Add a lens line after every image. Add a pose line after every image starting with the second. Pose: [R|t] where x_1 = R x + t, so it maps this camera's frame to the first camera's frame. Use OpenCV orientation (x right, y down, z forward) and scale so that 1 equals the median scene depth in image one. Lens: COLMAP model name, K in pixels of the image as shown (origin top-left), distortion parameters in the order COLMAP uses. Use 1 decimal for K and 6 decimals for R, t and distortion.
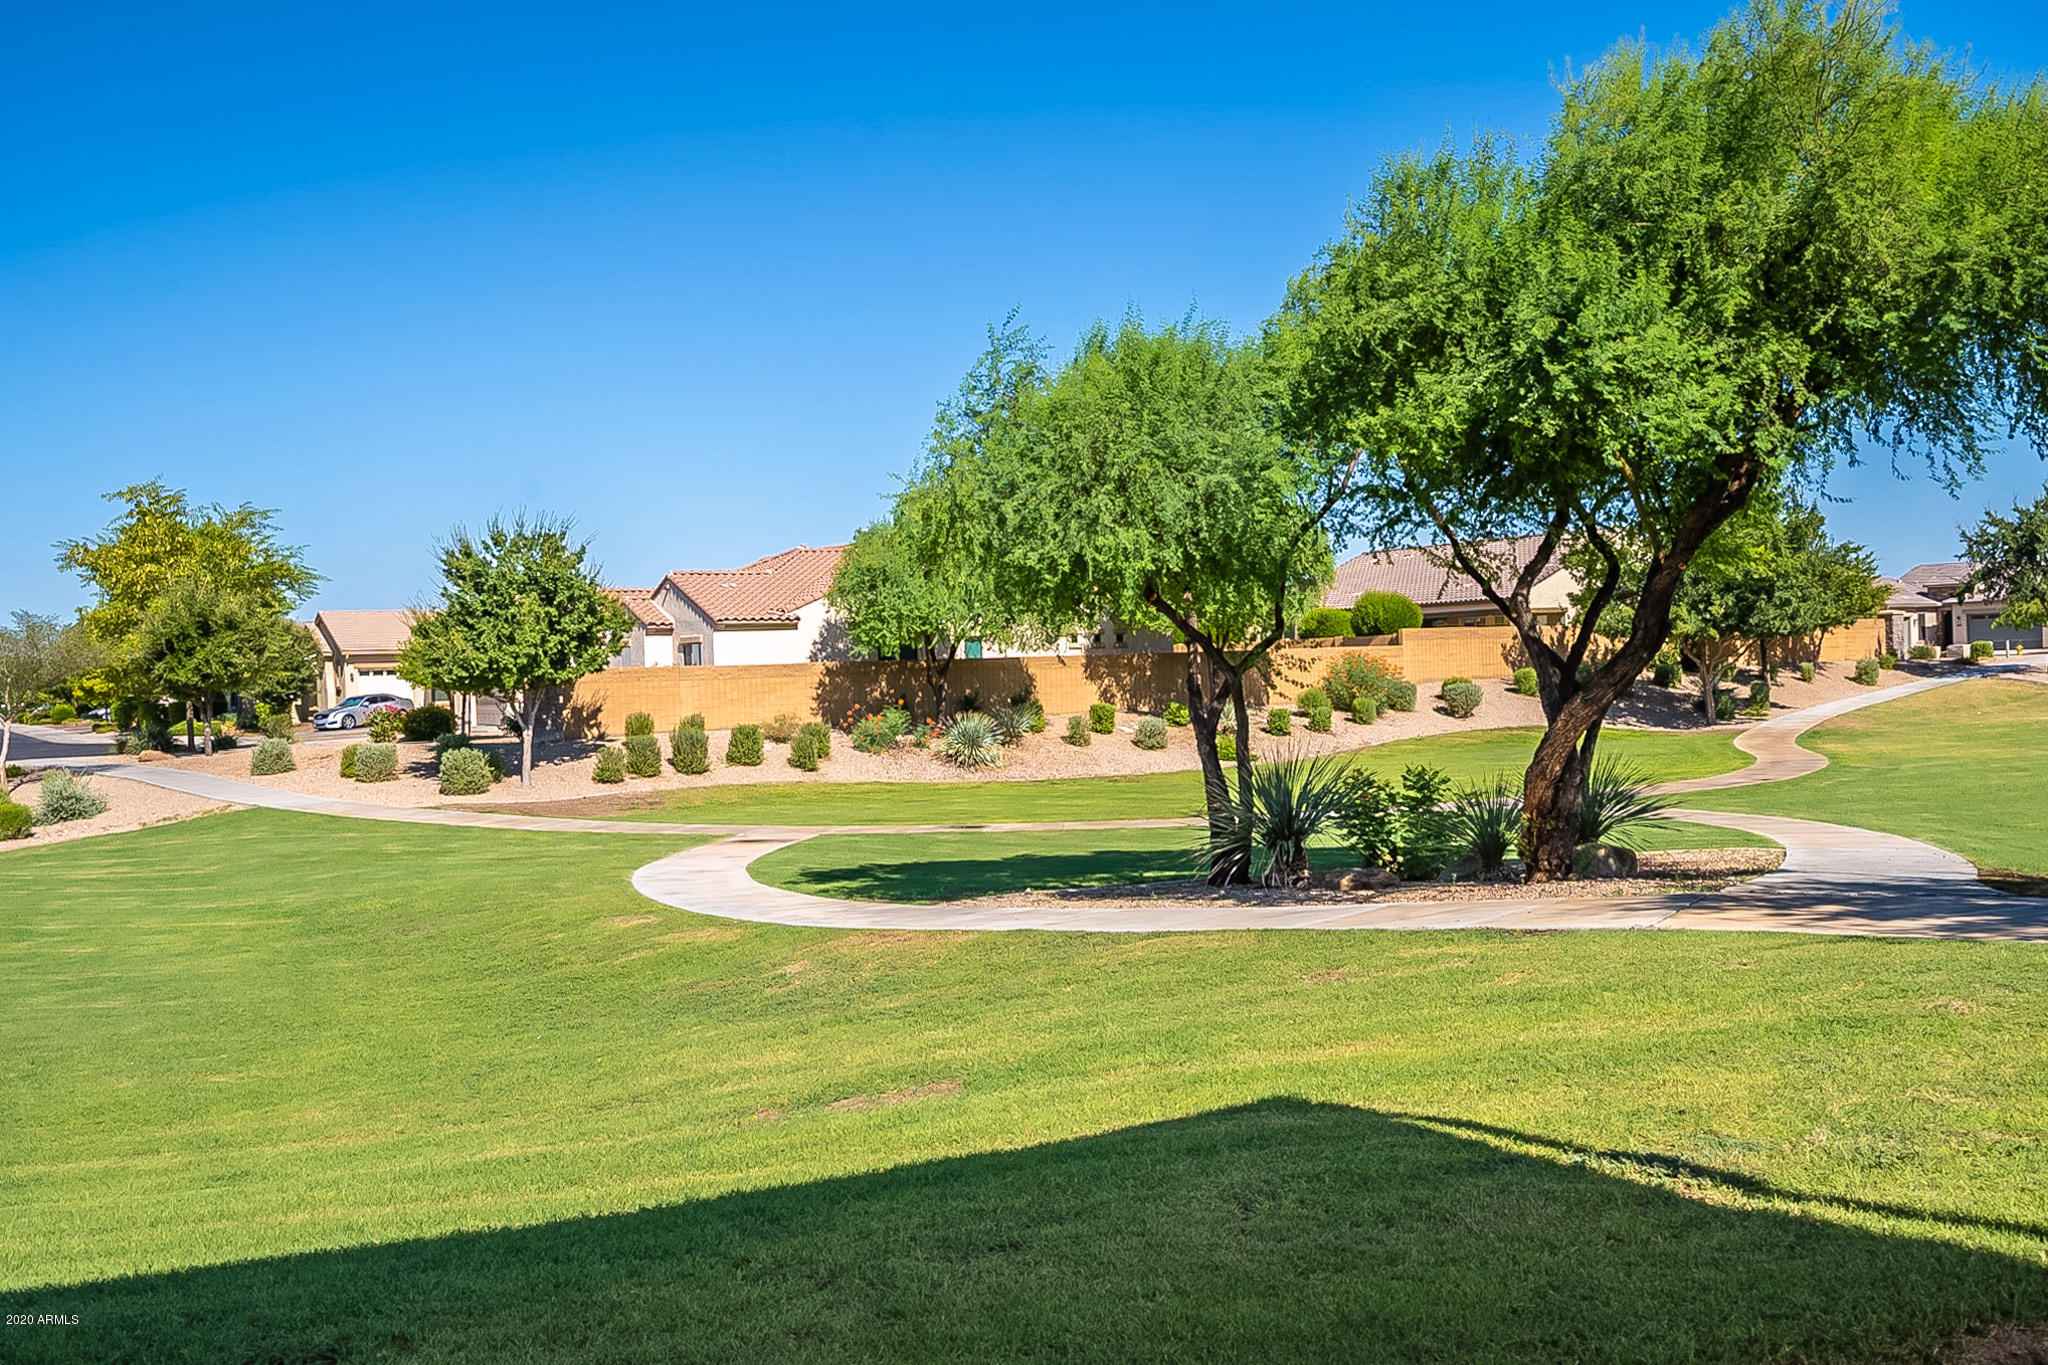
lens RADIAL K [[1759.1, 0, 1027.4], [0, 1759.1, 697.6], [0, 0, 1]] dist [0.014245, 0.001725]
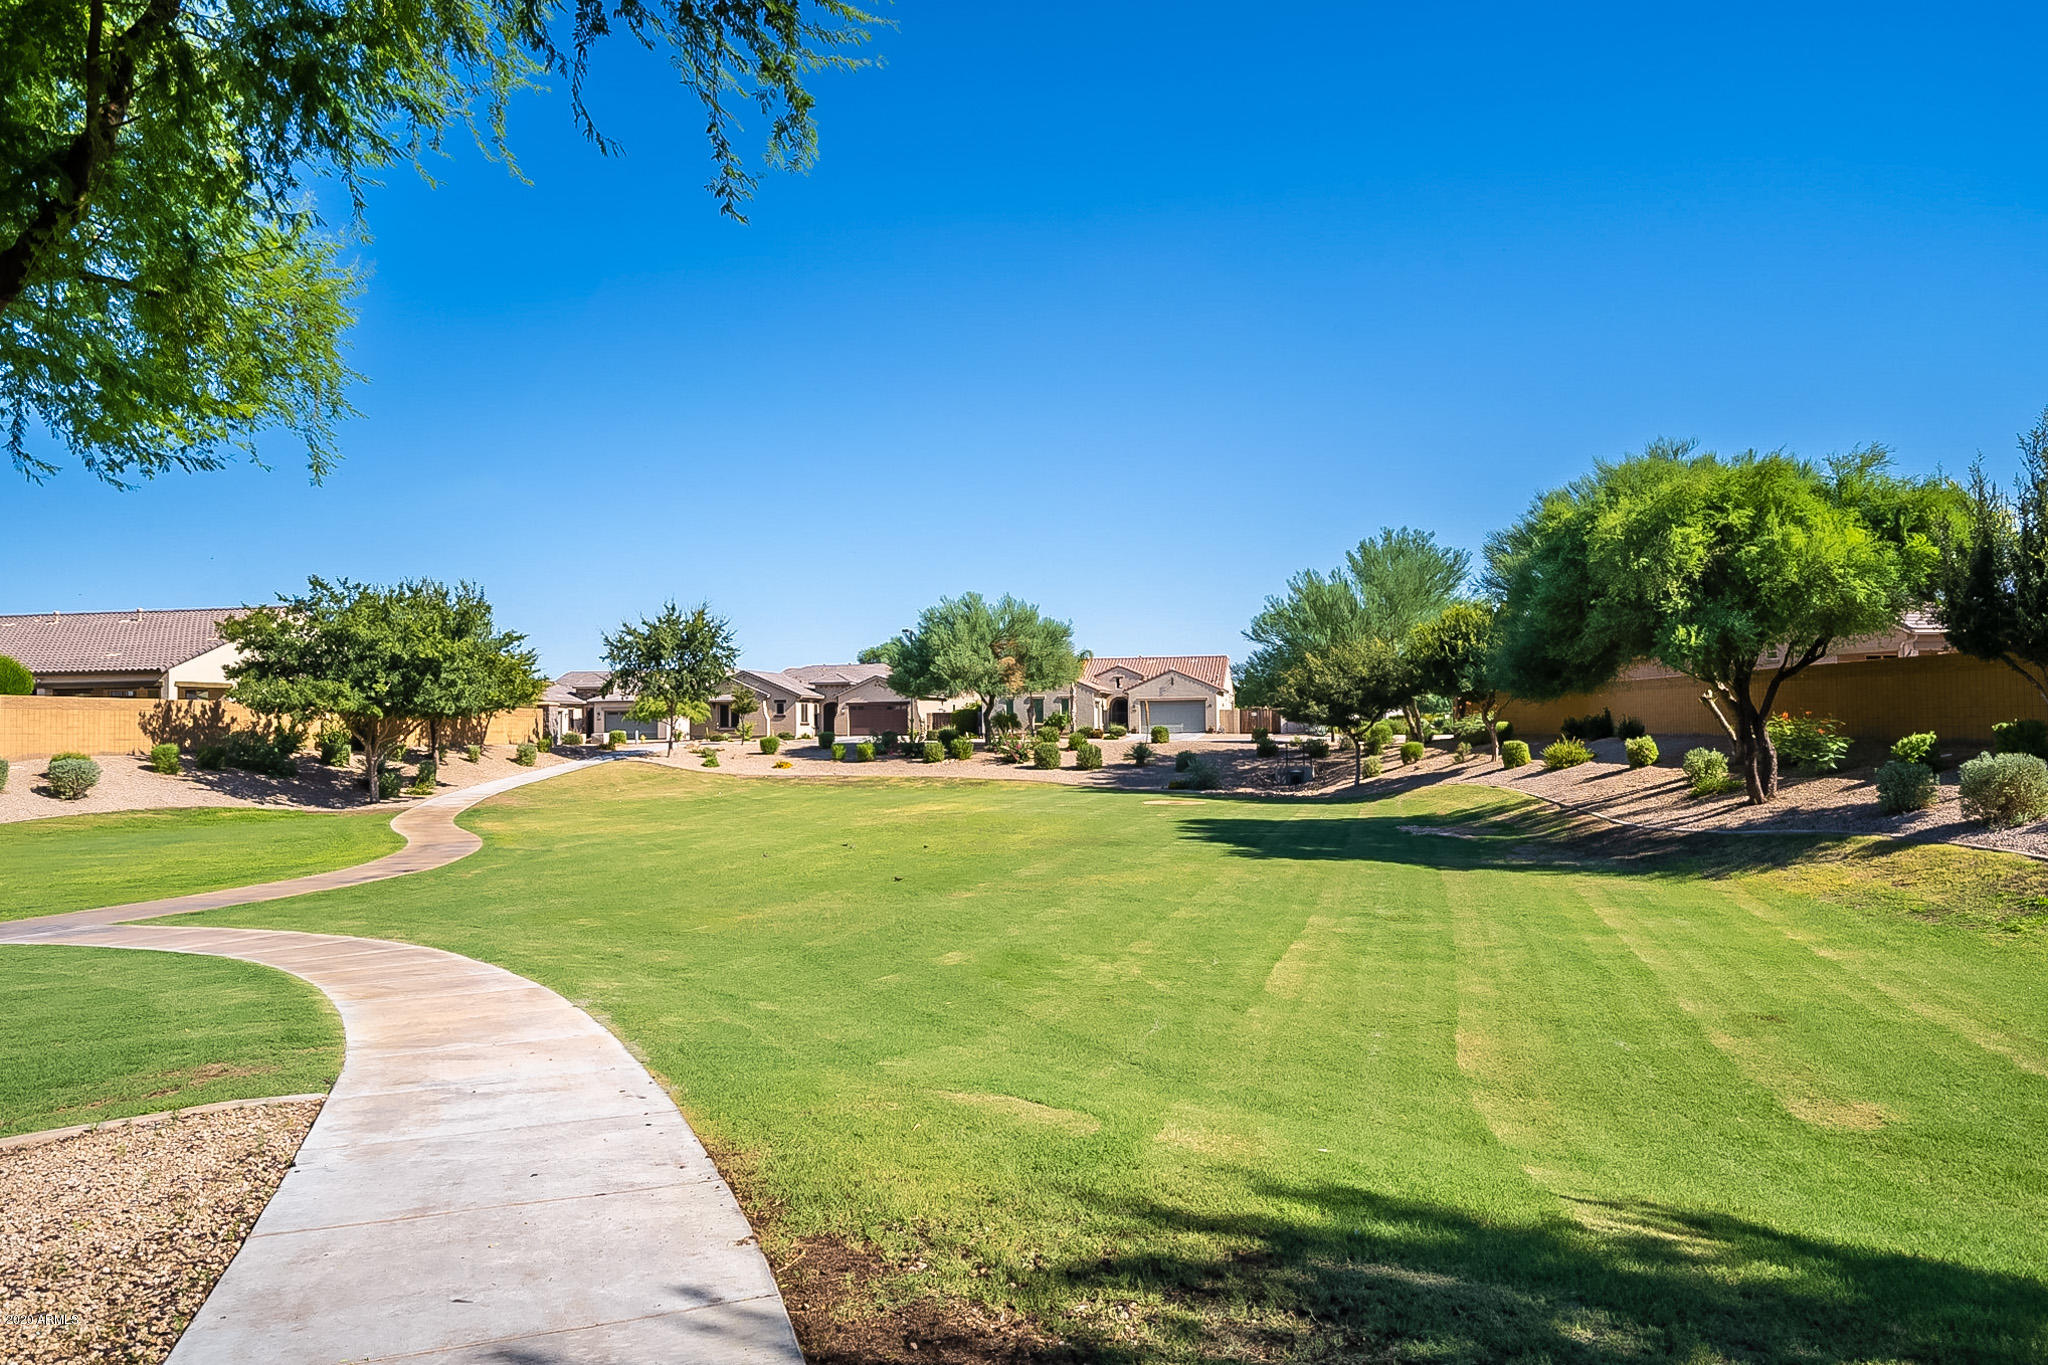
lens RADIAL K [[1347.3, 0, 1020.0], [0, 1347.3, 685.7], [0, 0, 1]] dist [0.008639, 0.001456]
pose [[0.702132, 0.050213, 0.710274, 0.105065], [-0.002219, 0.997660, -0.068336, 0.000247], [-0.712043, 0.046405, 0.700601, 0.215044]]
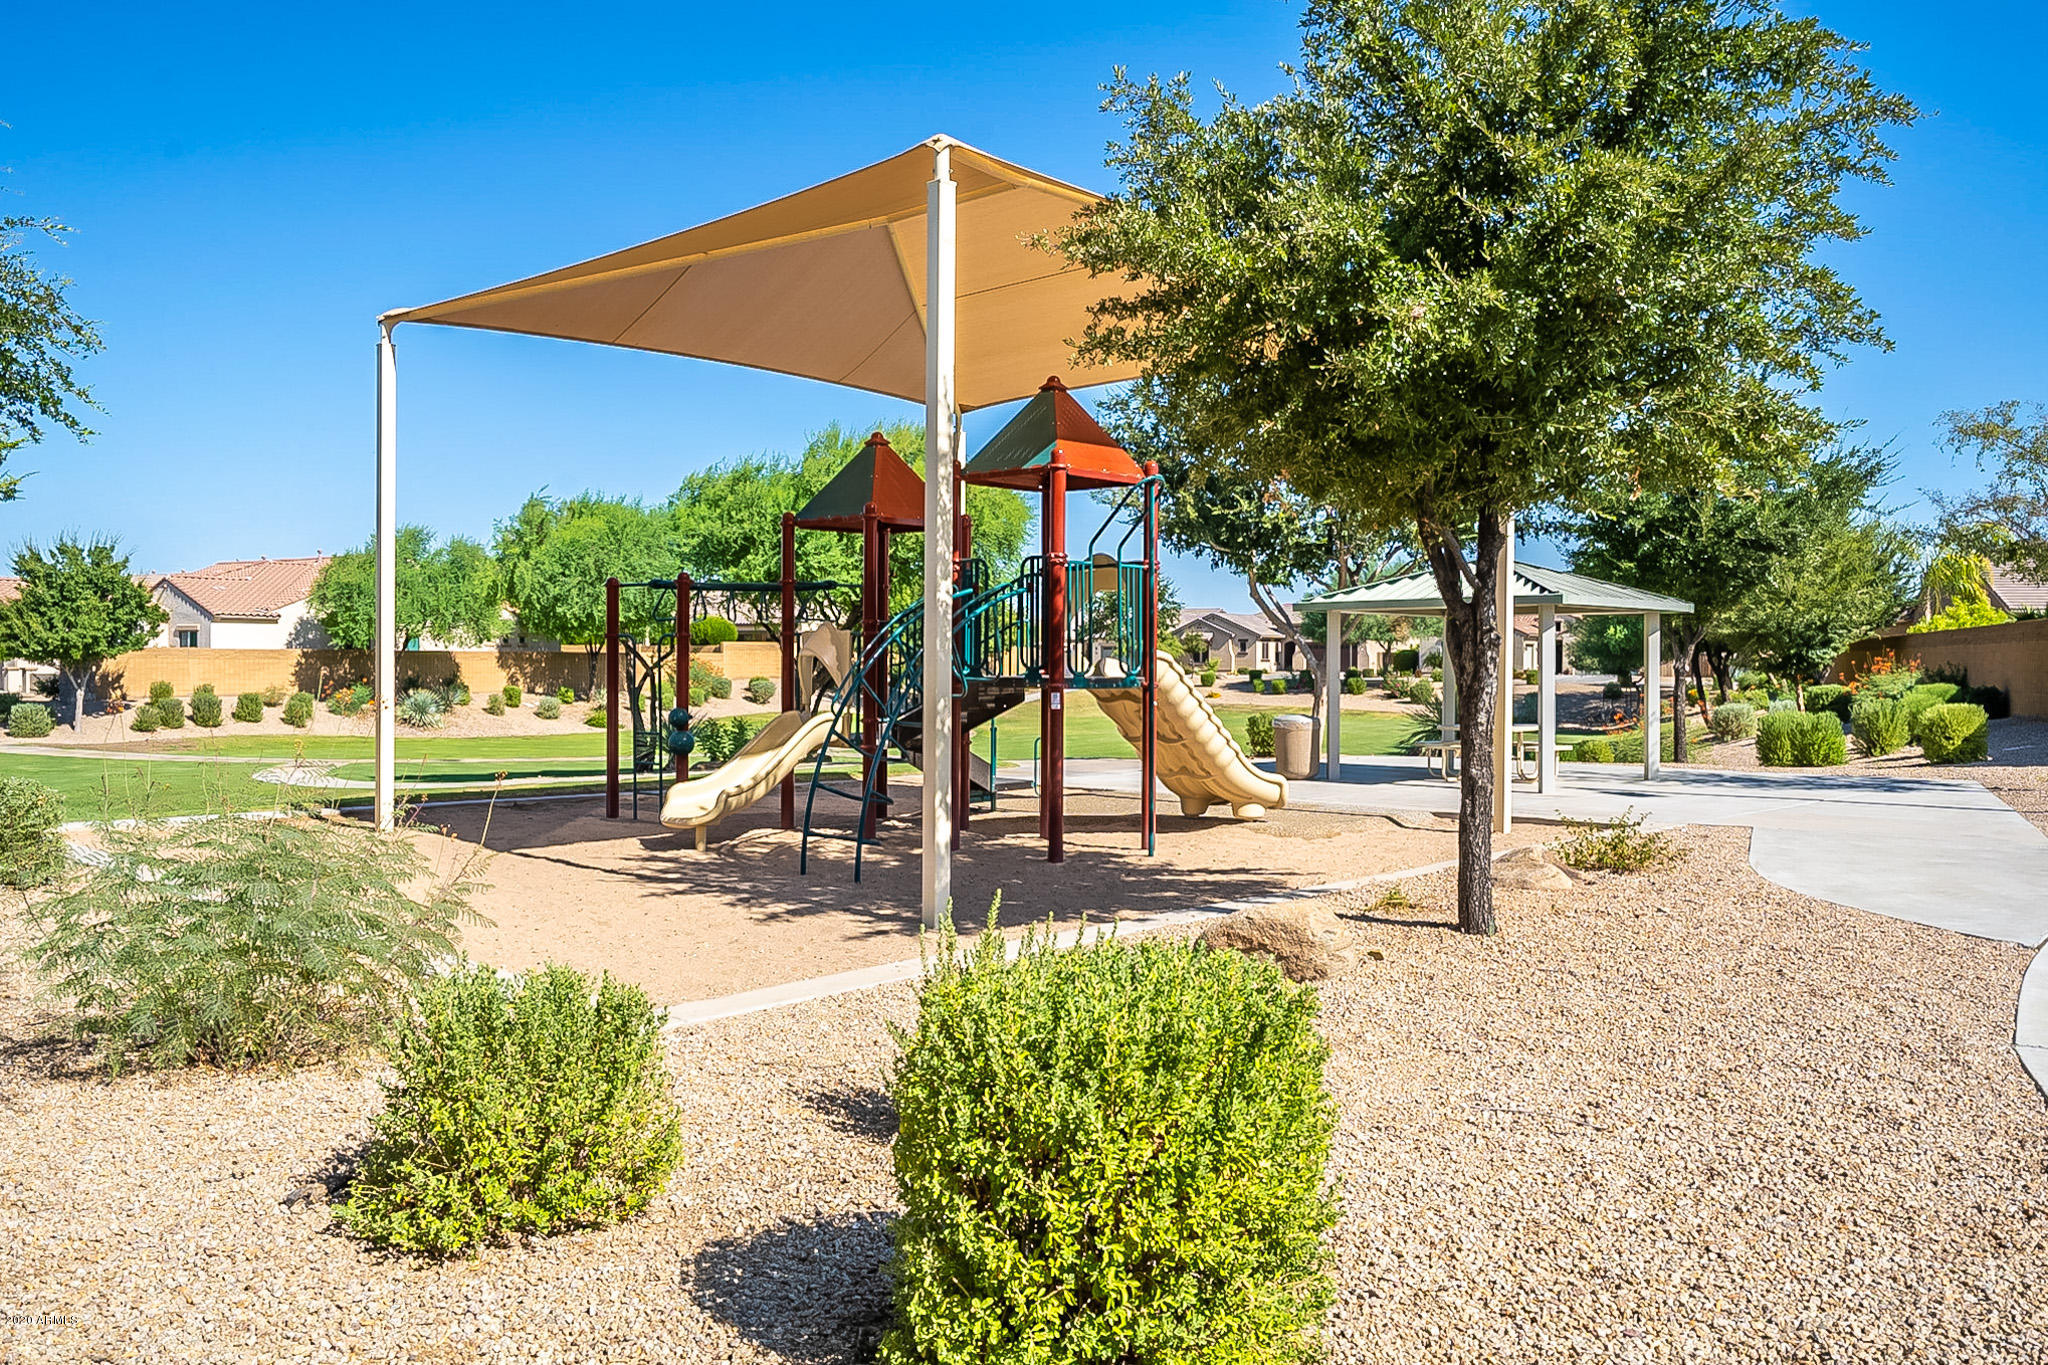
lens RADIAL K [[1540.9, 0, 1025.6], [0, 1540.9, 683.6], [0, 0, 1]] dist [0.008763, 0.001742]
pose [[0.916652, 0.033228, 0.398302, -0.067638], [-0.030875, 0.999447, -0.012323, 0.003648], [-0.398491, -0.001002, 0.917172, -0.281733]]
